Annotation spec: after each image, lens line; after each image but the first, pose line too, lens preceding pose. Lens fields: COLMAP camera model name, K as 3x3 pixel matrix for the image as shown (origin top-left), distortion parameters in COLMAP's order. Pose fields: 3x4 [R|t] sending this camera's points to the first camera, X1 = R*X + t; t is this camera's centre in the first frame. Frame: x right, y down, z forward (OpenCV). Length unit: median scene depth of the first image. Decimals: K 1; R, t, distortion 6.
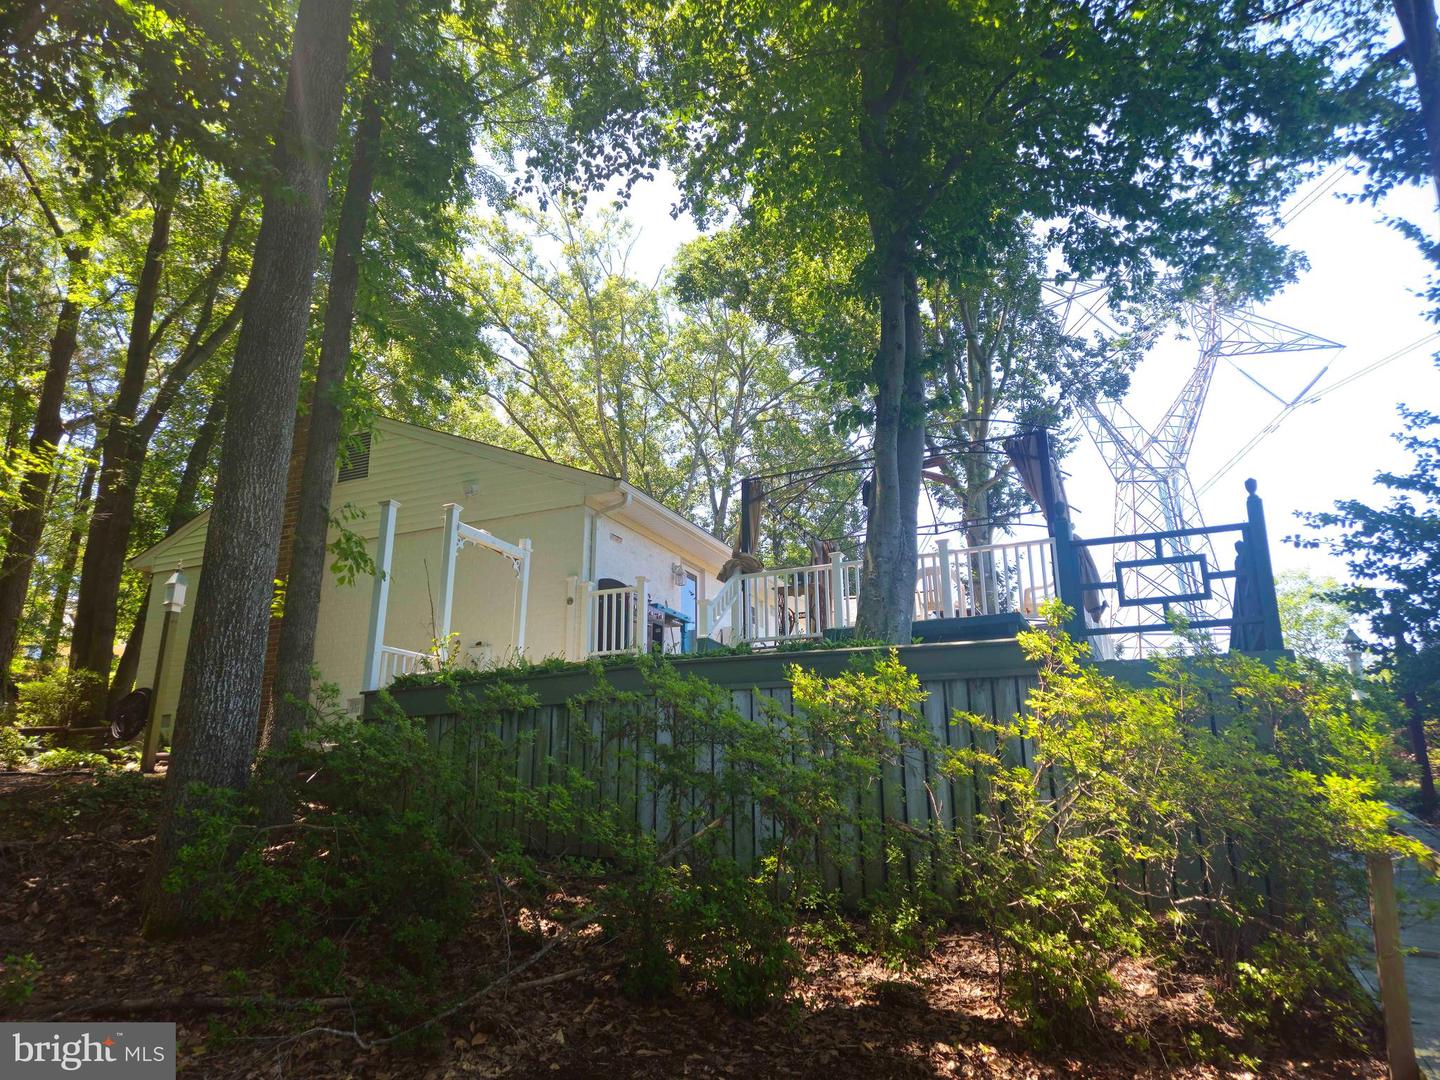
lens RADIAL K [[966.8, 0, 722.5], [0, 966.8, 547.2], [0, 0, 1]] dist [0.068196, -0.053054]
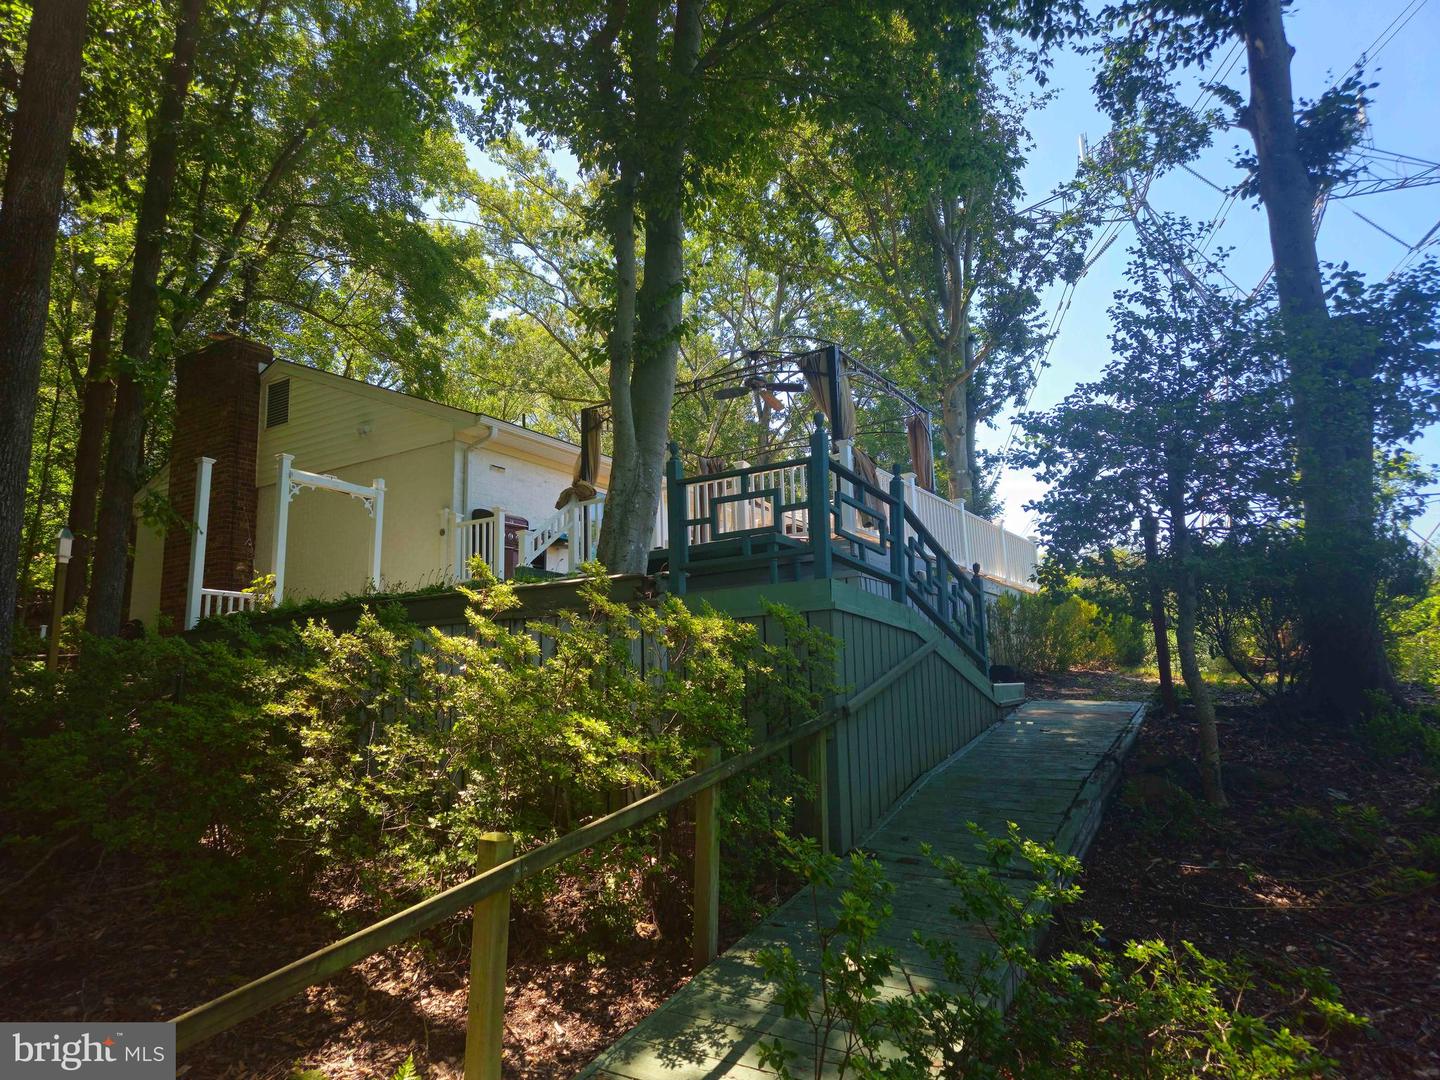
lens RADIAL K [[966.8, 0, 715.2], [0, 966.8, 538.7], [0, 0, 1]] dist [0.068196, -0.053054]
pose [[0.987812, -0.044608, -0.149120, 0.295767], [0.059250, 0.993690, 0.095234, -0.021213], [0.143931, -0.102909, 0.984222, -0.018205]]
